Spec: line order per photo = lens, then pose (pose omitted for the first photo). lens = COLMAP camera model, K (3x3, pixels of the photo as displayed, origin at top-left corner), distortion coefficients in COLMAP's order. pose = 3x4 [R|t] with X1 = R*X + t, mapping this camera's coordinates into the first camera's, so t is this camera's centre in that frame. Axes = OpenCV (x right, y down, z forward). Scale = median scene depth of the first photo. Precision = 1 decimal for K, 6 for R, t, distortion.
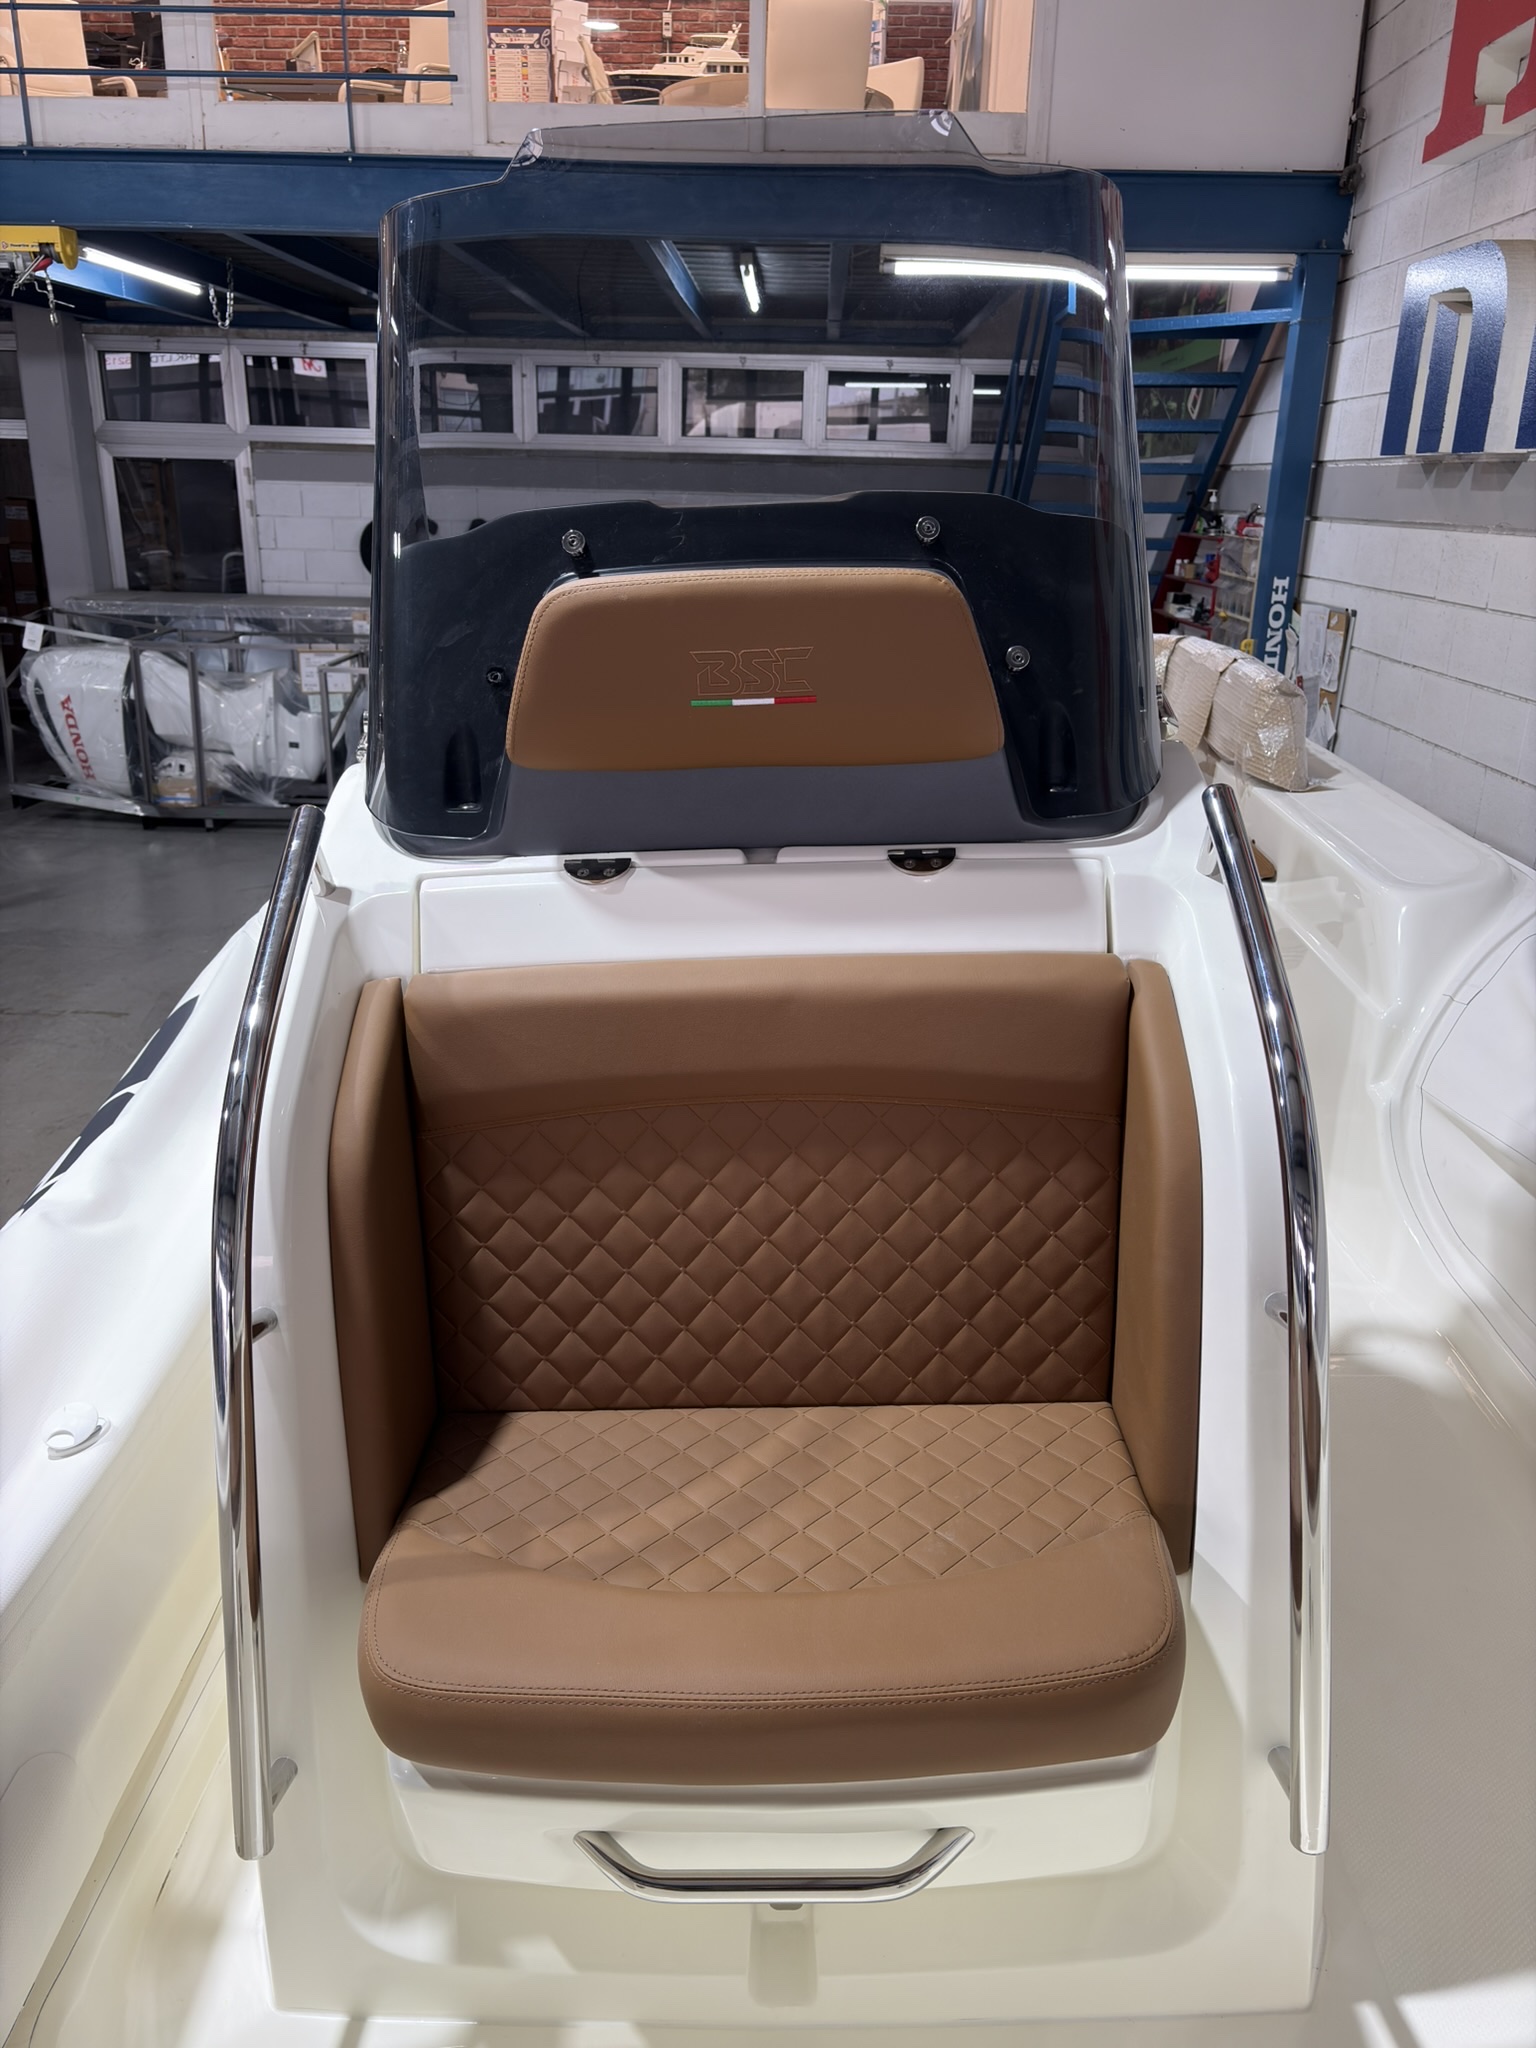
lens RADIAL K [[1574.0, 0, 768.0], [0, 1574.0, 1024.0], [0, 0, 1]] dist [0.076202, -0.064379]
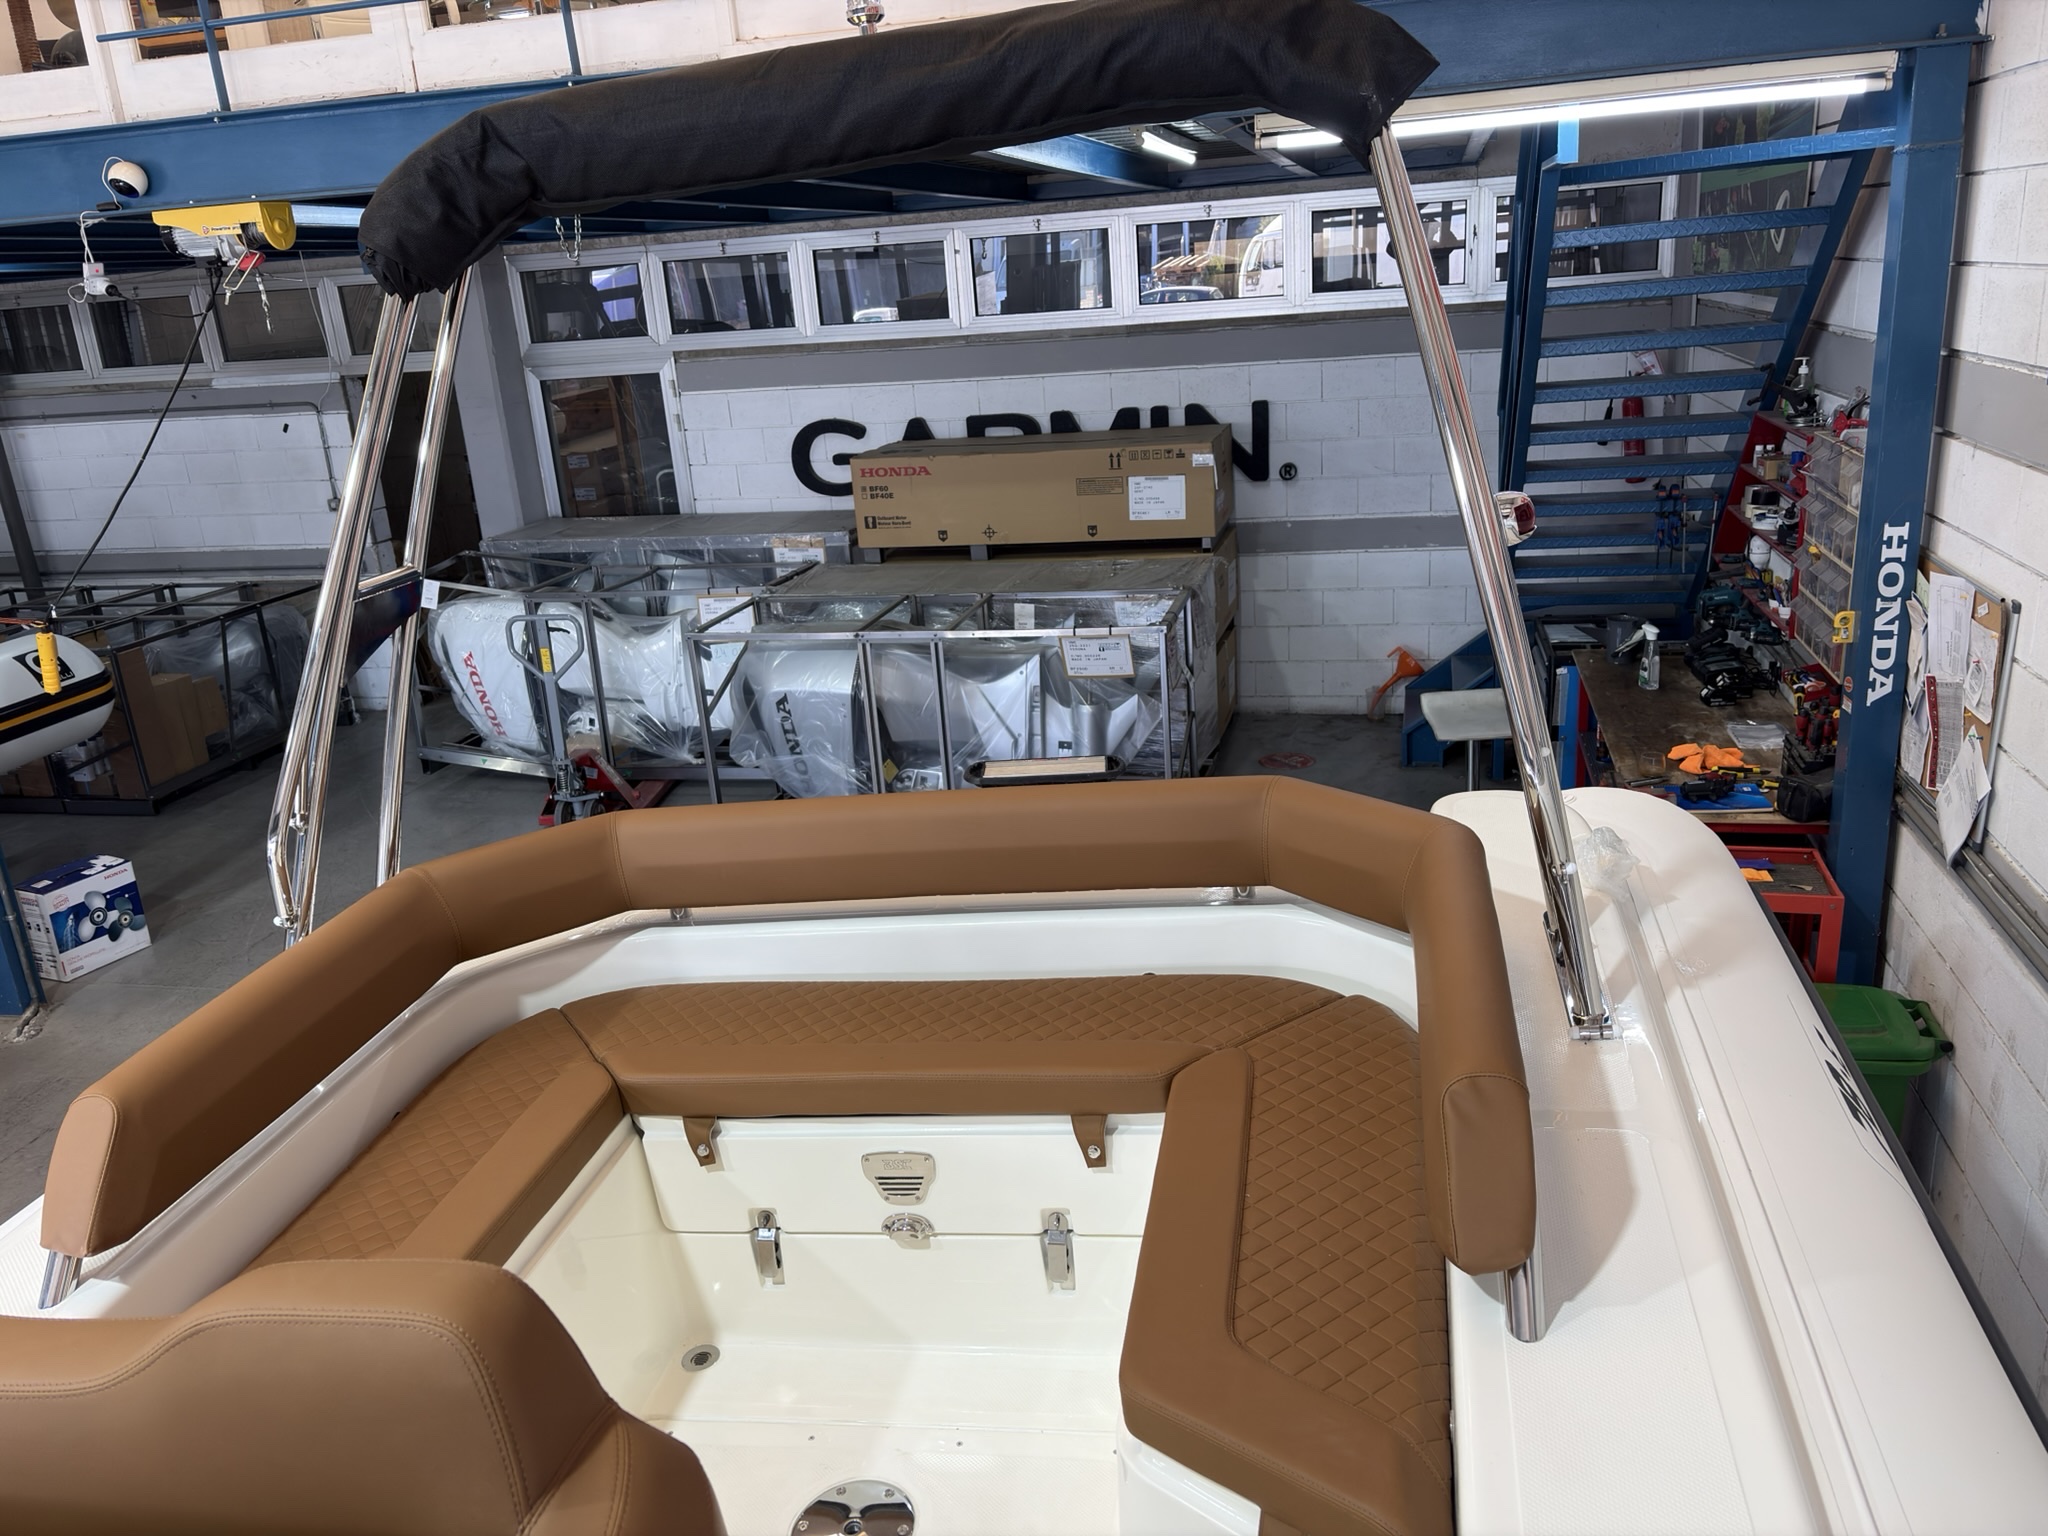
lens RADIAL K [[1574.0, 0, 1024.0], [0, 1574.0, 768.0], [0, 0, 1]] dist [0.076202, -0.064379]
pose [[0.973821, -0.021328, -0.226313, 0.105675], [0.016442, 0.999590, -0.023451, -0.150907], [0.226720, 0.019116, 0.973772, 0.243977]]
